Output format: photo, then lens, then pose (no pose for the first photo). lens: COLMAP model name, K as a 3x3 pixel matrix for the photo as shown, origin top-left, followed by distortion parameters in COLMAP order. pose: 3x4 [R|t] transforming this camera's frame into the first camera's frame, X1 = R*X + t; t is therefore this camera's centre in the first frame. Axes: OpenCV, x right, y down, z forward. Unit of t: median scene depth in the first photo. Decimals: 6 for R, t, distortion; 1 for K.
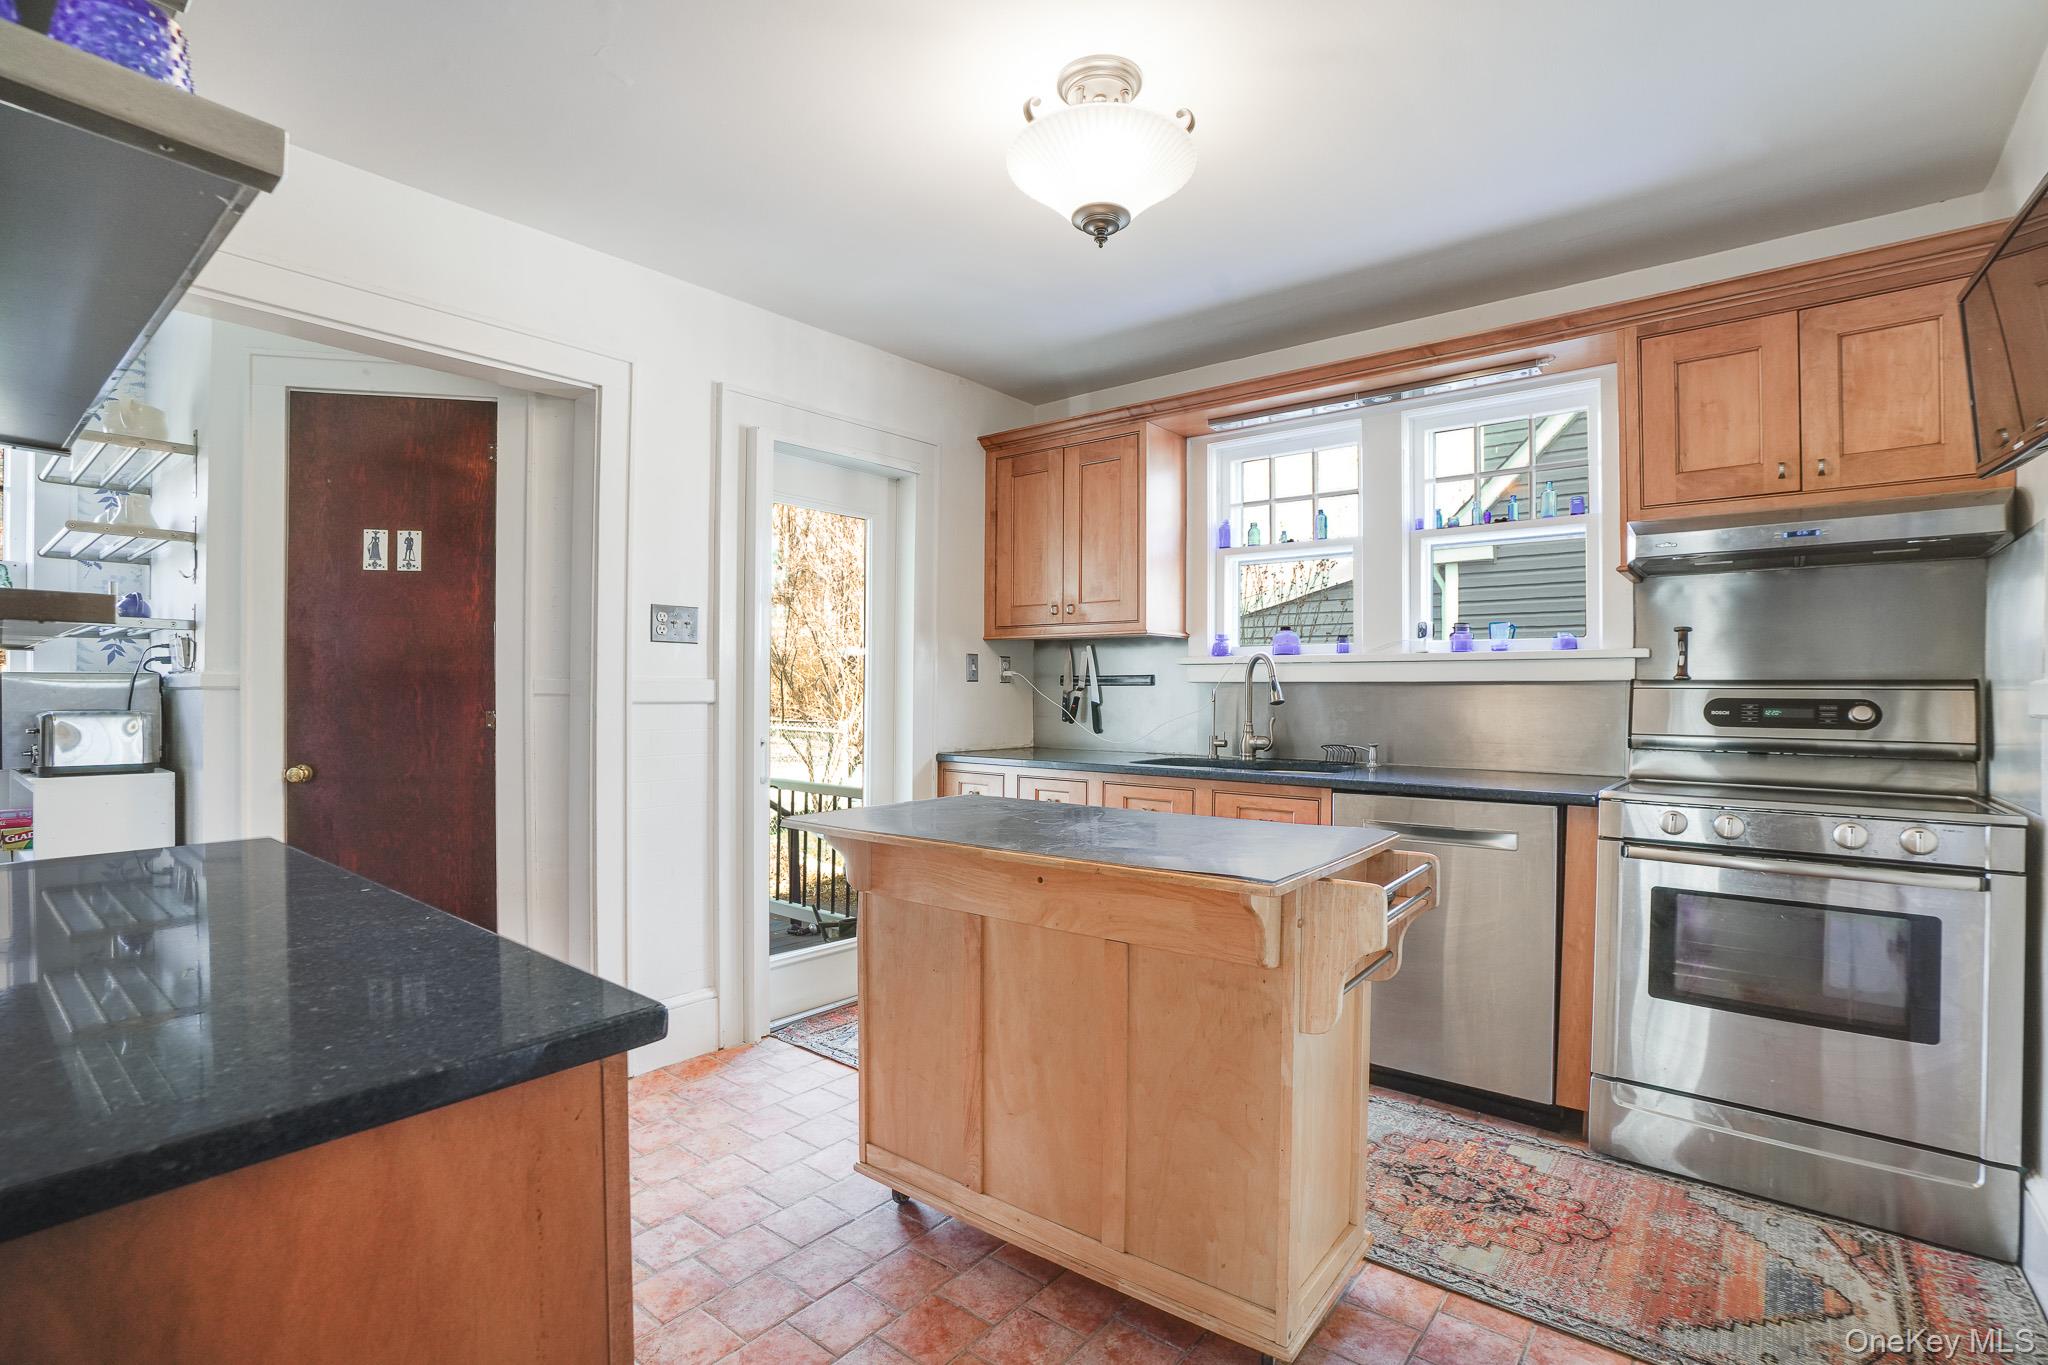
lens RADIAL K [[955.6, 0, 1028.6], [0, 955.6, 689.6], [0, 0, 1]] dist [-0.058689, 0.016313]
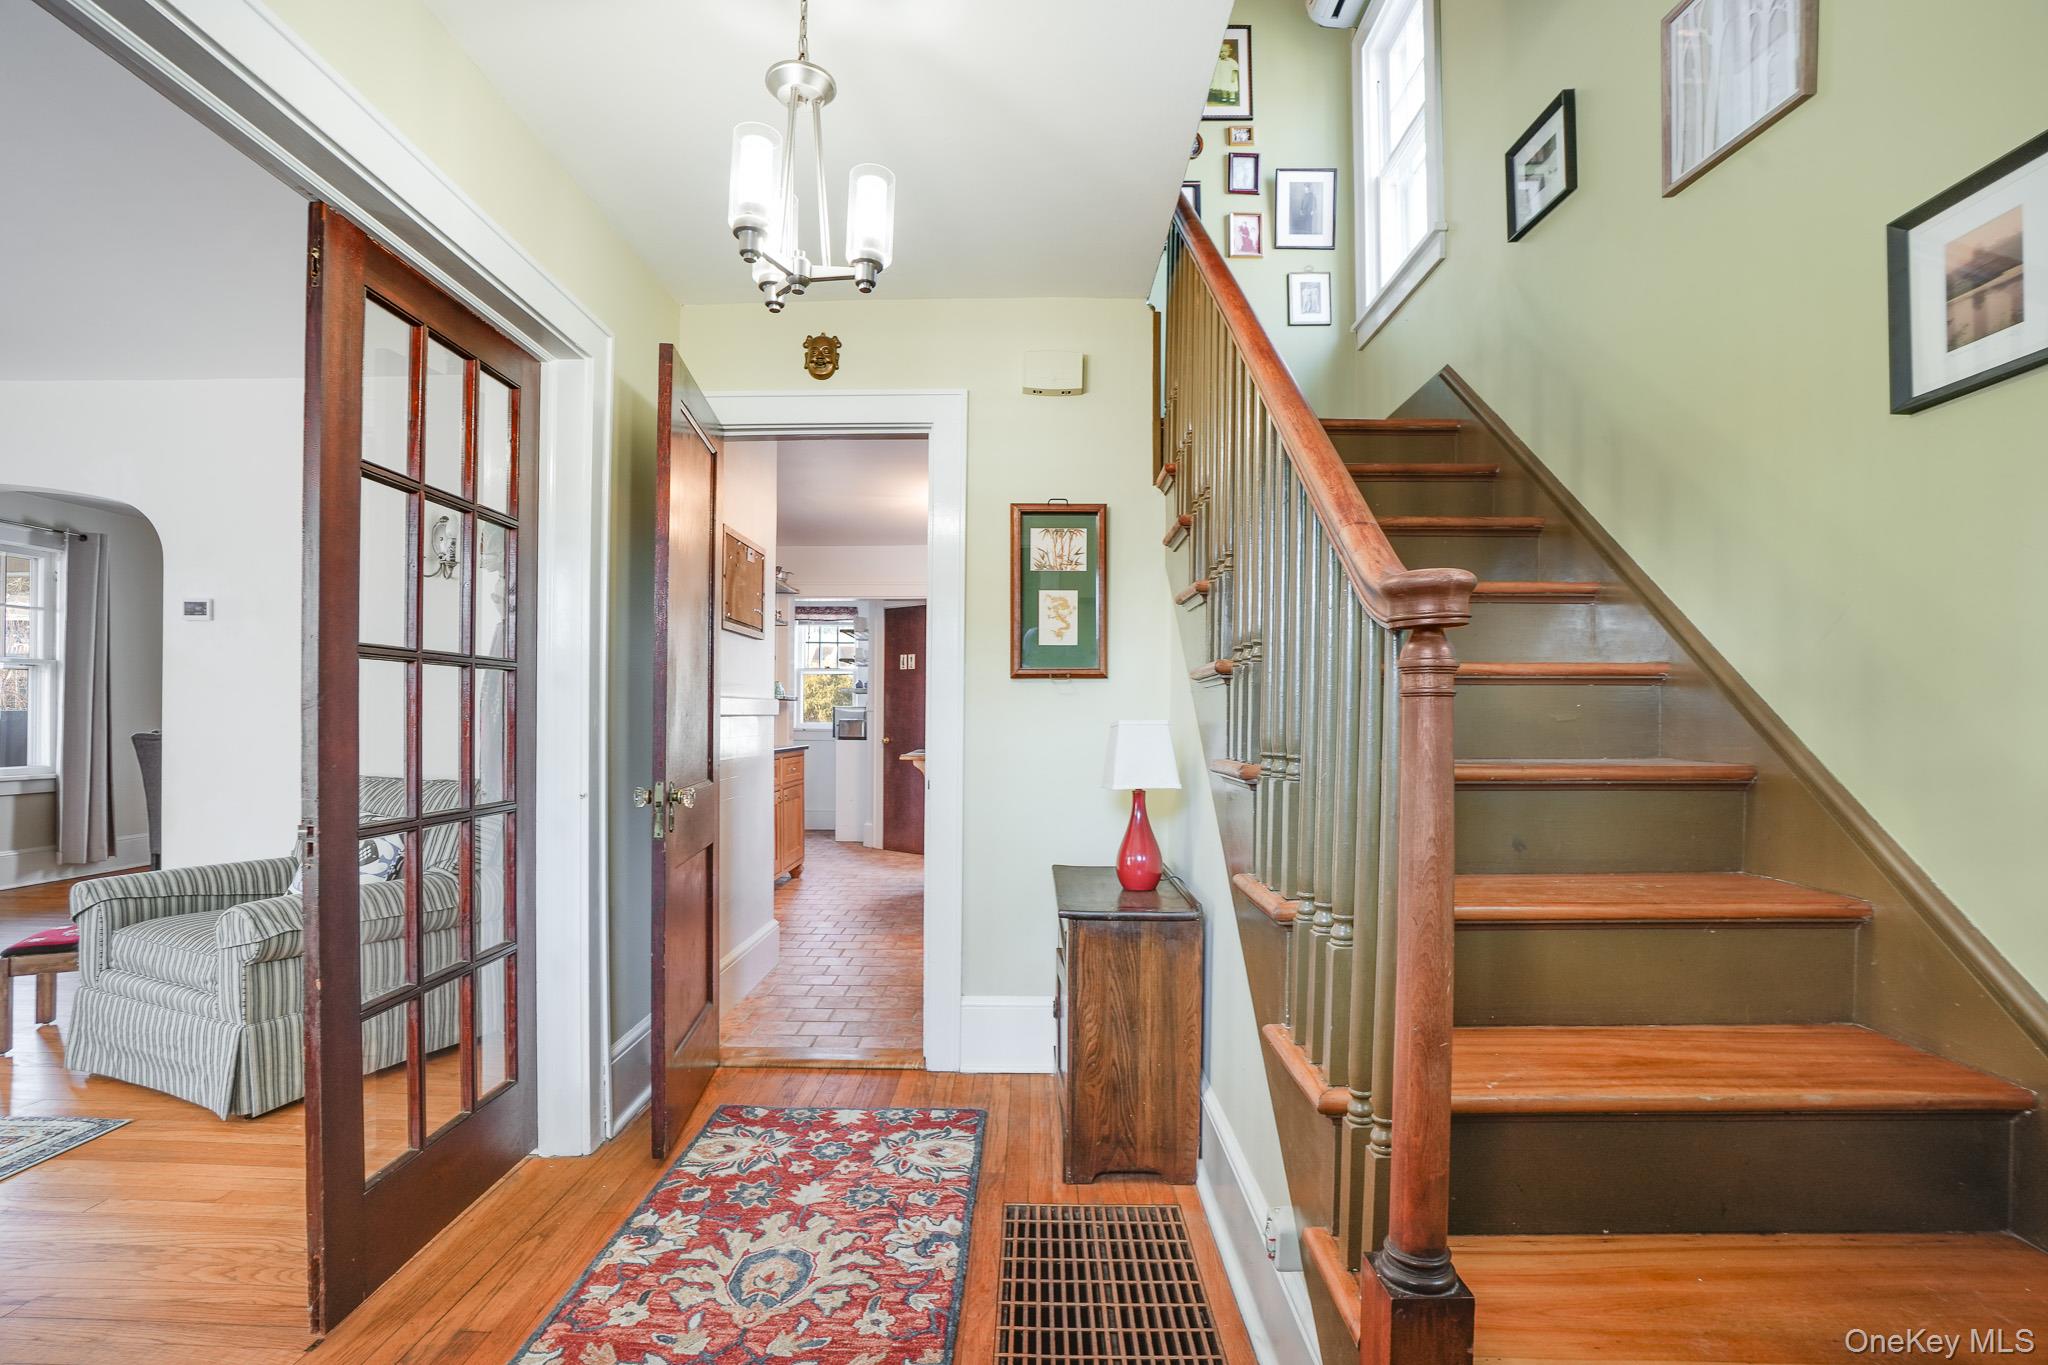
lens RADIAL K [[955.6, 0, 1030.9], [0, 955.6, 724.6], [0, 0, 1]] dist [-0.058689, 0.016313]
pose [[0.624996, 0.006658, -0.780600, 1.359987], [-0.004844, 0.999977, 0.004650, 0.019242], [0.780613, 0.000875, 0.625014, -0.384012]]
